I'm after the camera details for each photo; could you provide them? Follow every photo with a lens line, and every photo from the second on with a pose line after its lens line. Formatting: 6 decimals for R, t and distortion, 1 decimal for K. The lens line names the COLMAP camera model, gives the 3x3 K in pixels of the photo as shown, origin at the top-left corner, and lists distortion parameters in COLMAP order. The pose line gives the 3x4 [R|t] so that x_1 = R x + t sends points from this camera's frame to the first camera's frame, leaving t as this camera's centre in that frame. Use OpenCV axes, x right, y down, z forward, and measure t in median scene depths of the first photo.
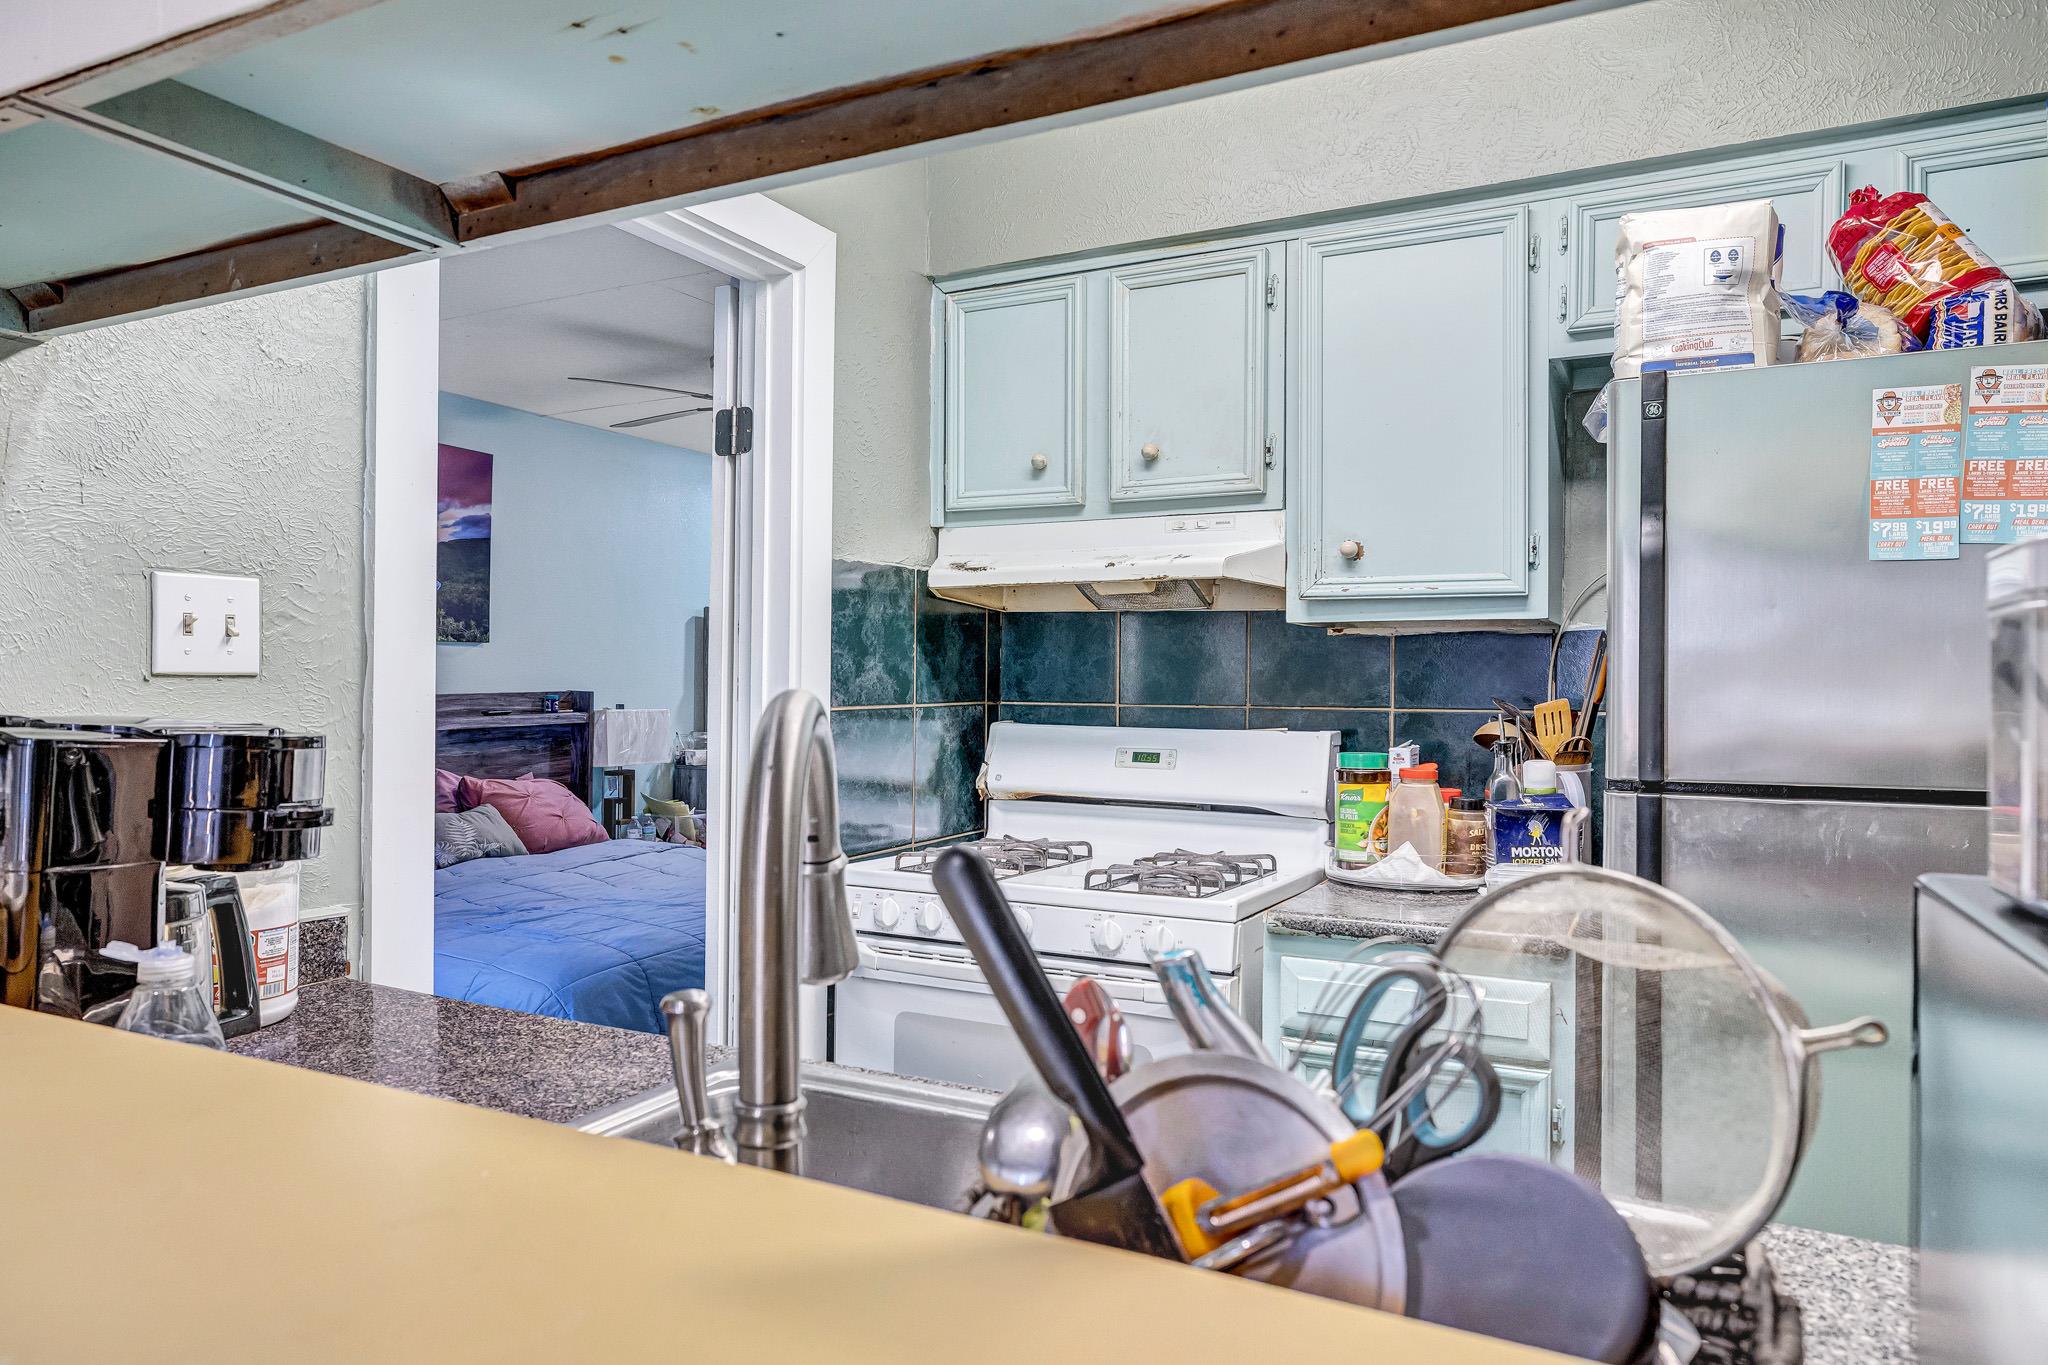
lens RADIAL K [[1252.2, 0, 1007.9], [0, 1252.2, 679.6], [0, 0, 1]] dist [-0.007214, -0.001309]
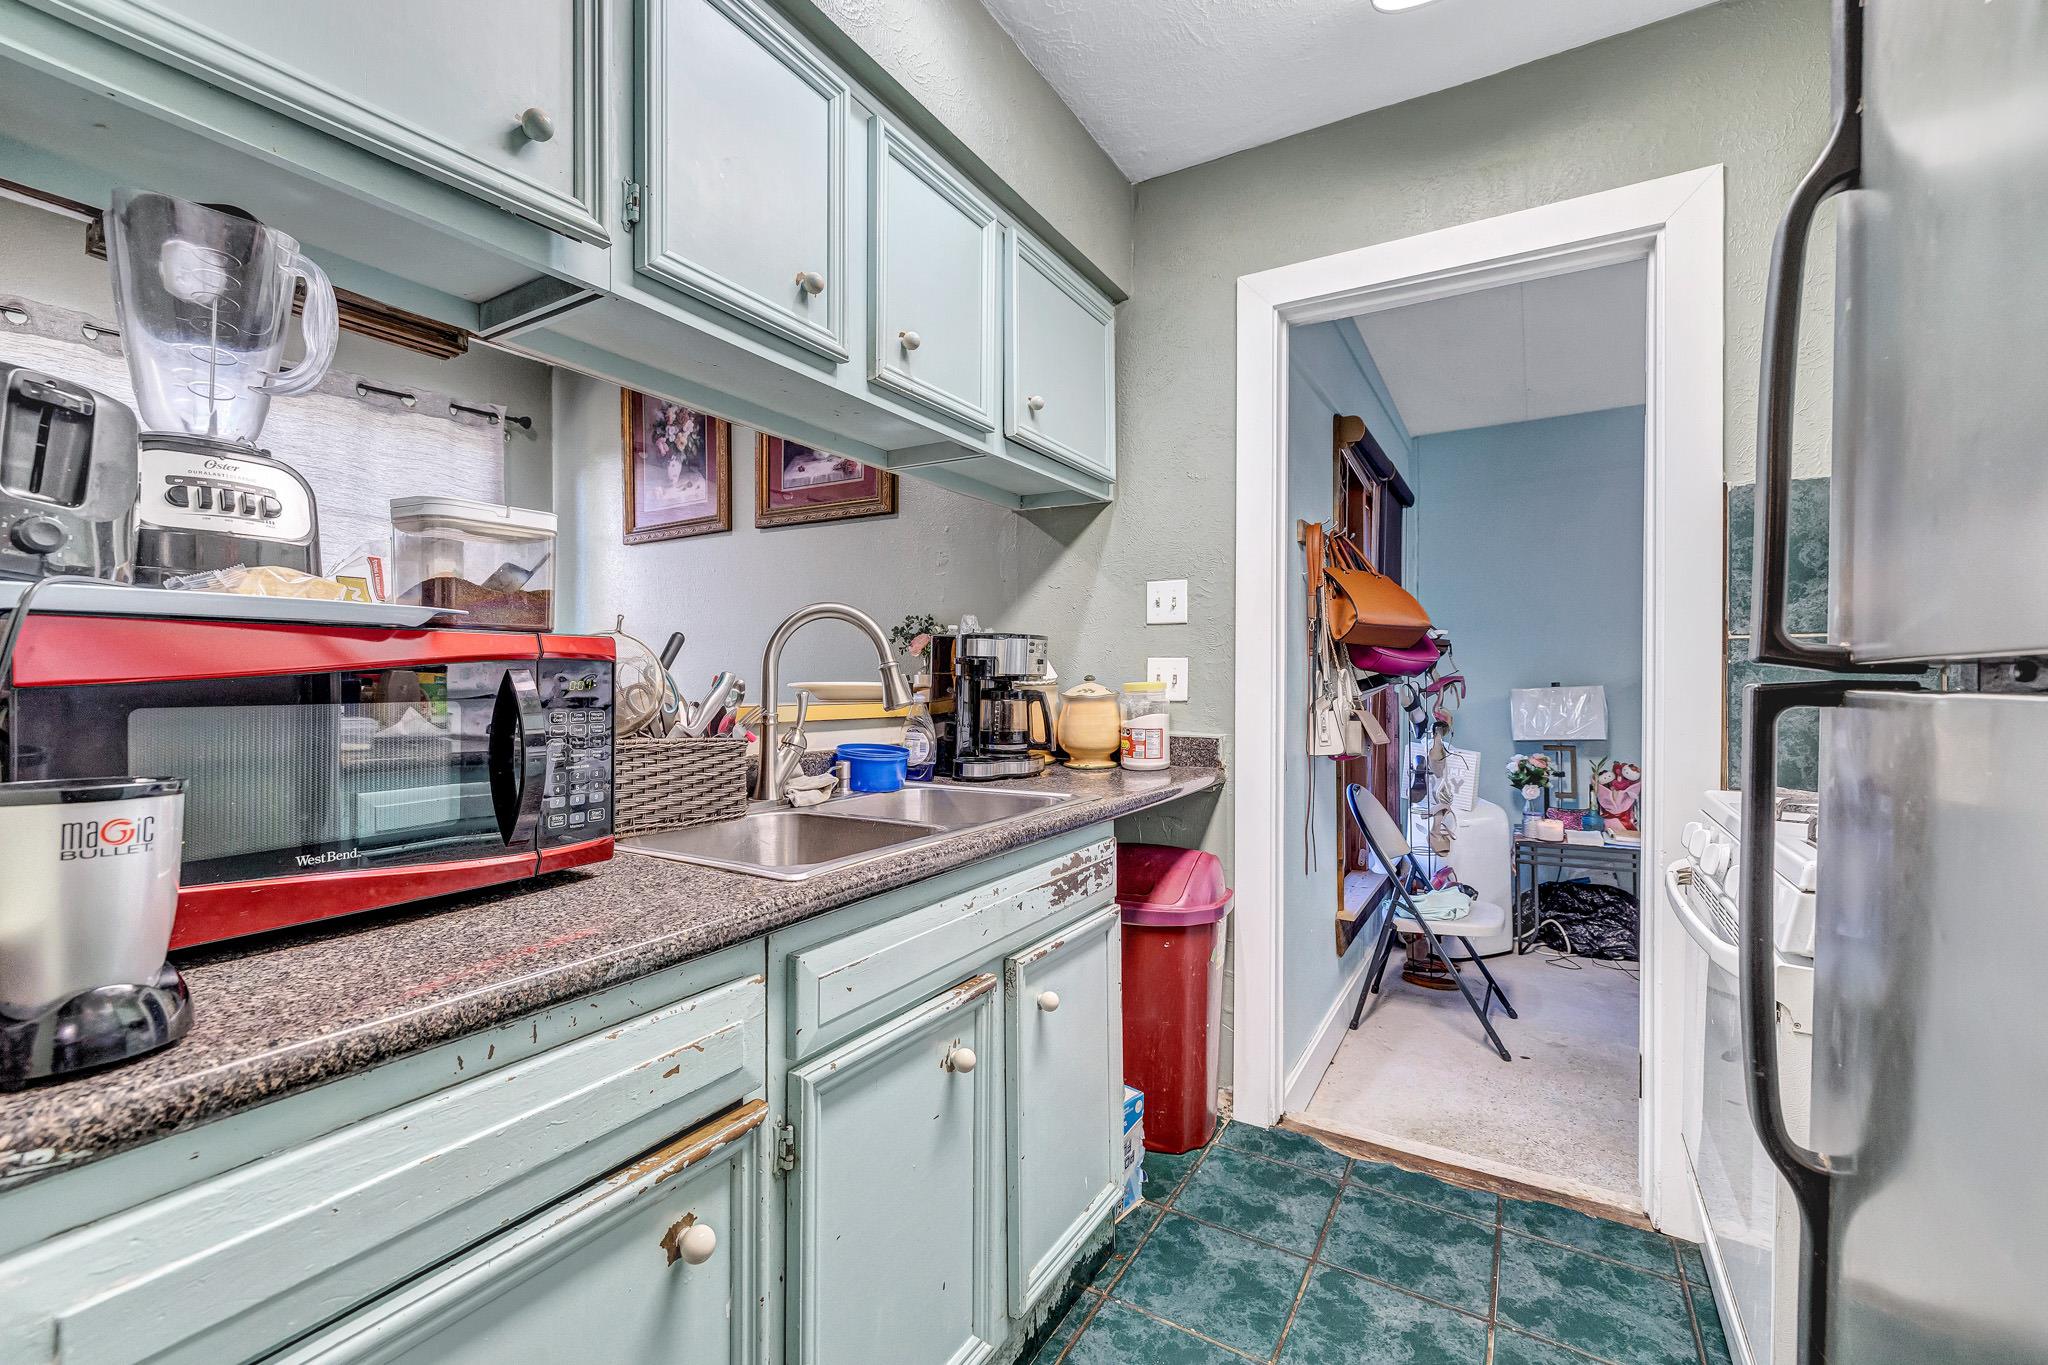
lens RADIAL K [[872.1, 0, 1017.7], [0, 872.1, 679.9], [0, 0, 1]] dist [0.001286, 0.000198]
pose [[-0.061511, -0.002140, -0.998104, 0.289188], [-0.003398, 0.999992, -0.001934, 0.030000], [0.998101, 0.003273, -0.061518, 0.231806]]
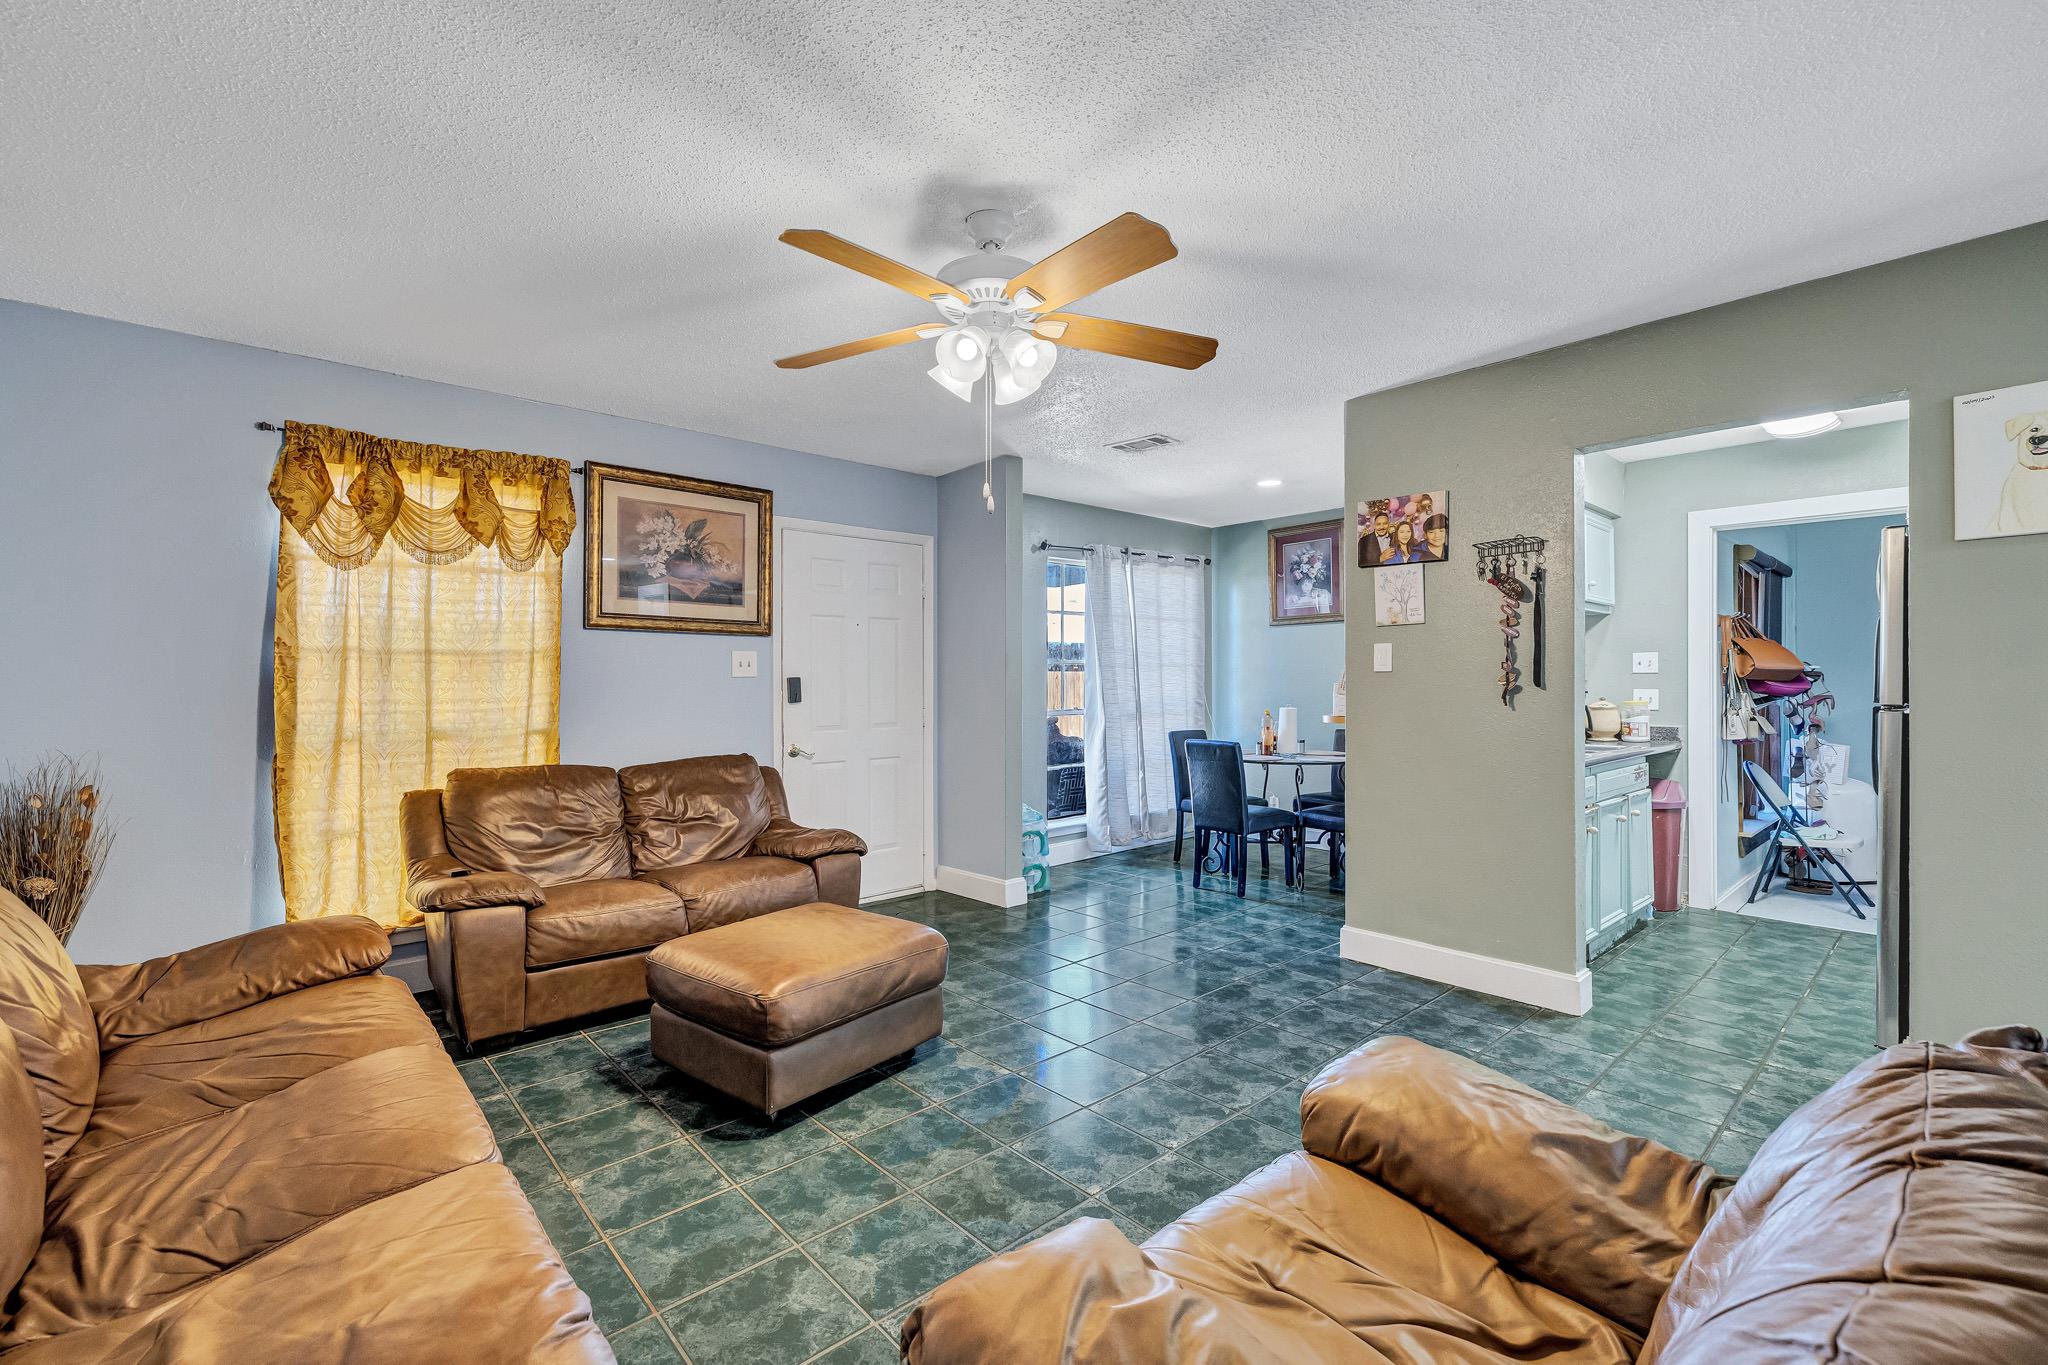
lens RADIAL K [[872.1, 0, 992.7], [0, 872.1, 684.0], [0, 0, 1]] dist [0.001286, 0.000198]
pose [[-0.370573, -0.007283, -0.928775, 0.983252], [0.000552, 0.999967, -0.008062, 0.018914], [0.928803, -0.003501, -0.370557, -0.029049]]
